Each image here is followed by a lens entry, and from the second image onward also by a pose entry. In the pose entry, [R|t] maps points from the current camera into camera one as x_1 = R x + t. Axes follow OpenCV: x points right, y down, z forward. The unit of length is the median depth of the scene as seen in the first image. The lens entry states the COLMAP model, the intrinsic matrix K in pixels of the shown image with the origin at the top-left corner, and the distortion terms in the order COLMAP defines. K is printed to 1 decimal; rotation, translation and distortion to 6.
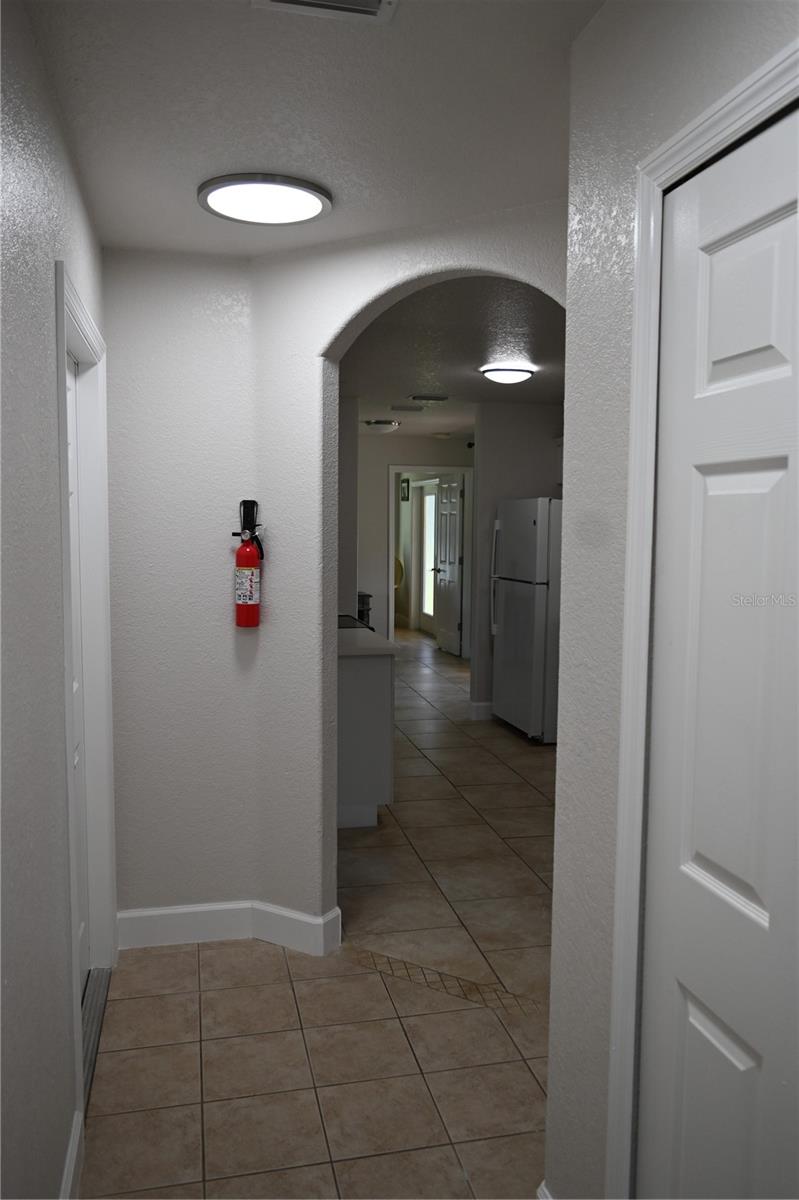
lens RADIAL K [[907.1, 0, 399.5], [0, 907.1, 600.0], [0, 0, 1]] dist [-0.009423, -0.000524]
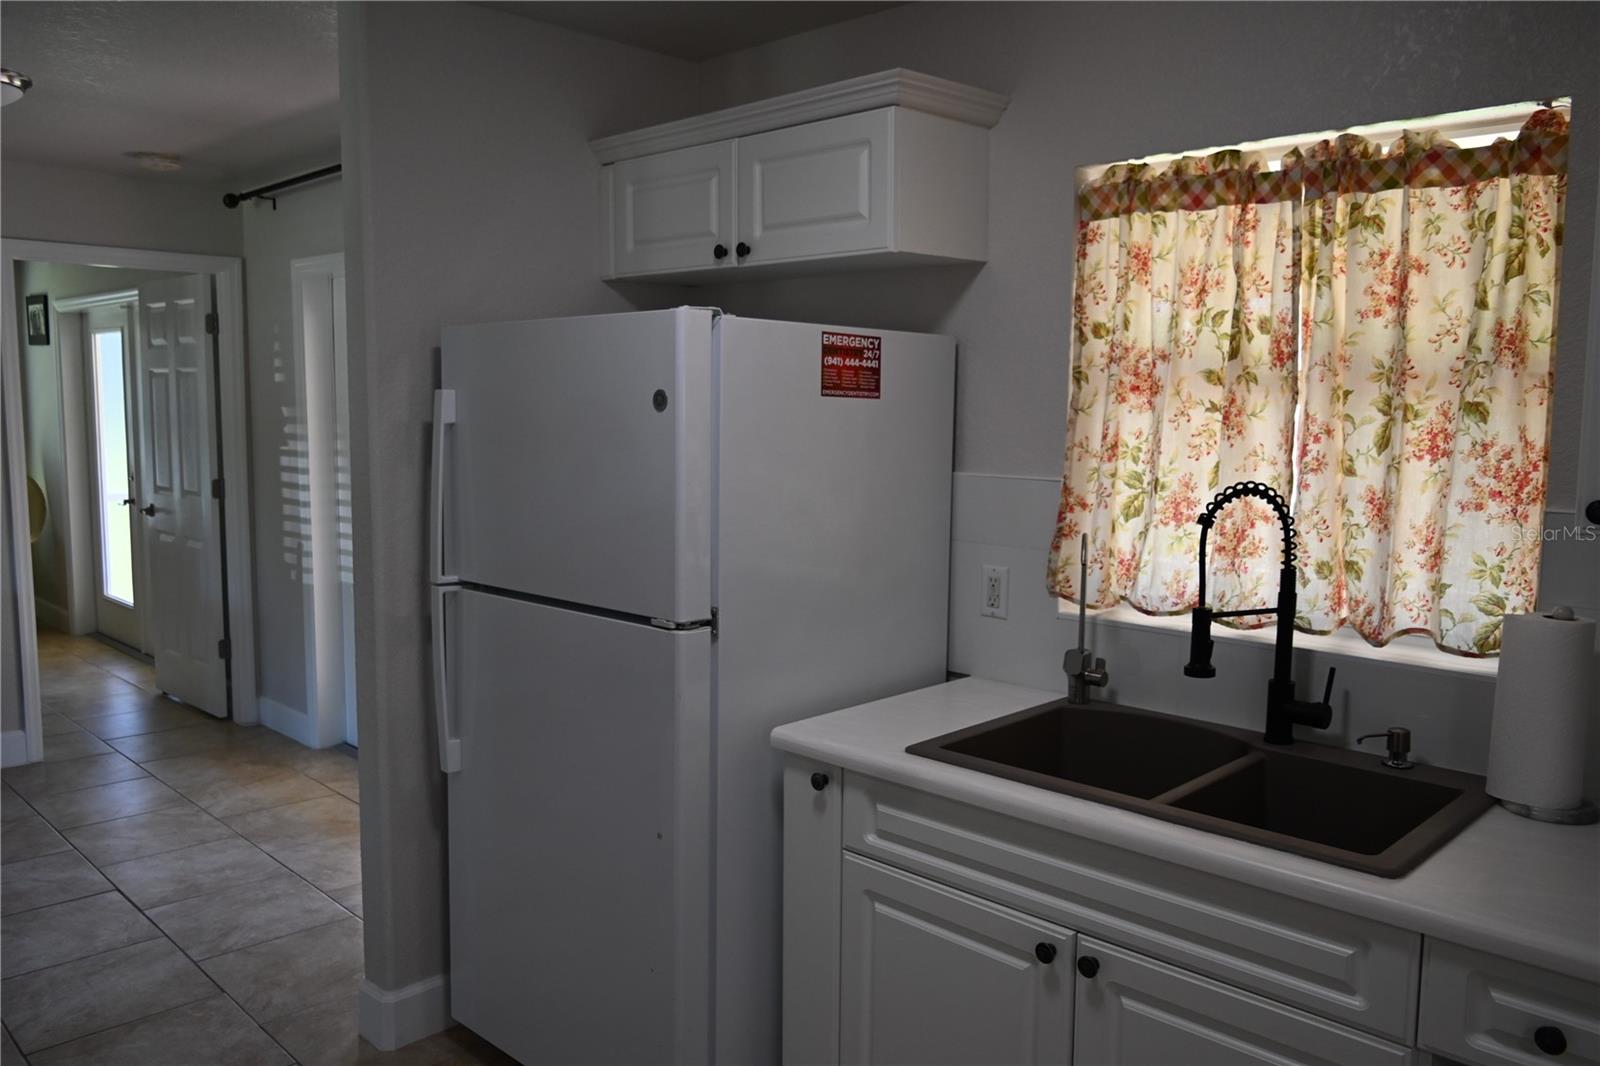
lens RADIAL K [[1209.4, 0, 807.4], [0, 1209.4, 530.4], [0, 0, 1]] dist [-0.009423, -0.000524]
pose [[0.836839, -0.060234, 0.544126, -0.007633], [0.044790, 0.998130, 0.041607, -0.038811], [-0.545614, -0.010447, 0.837971, 0.438159]]
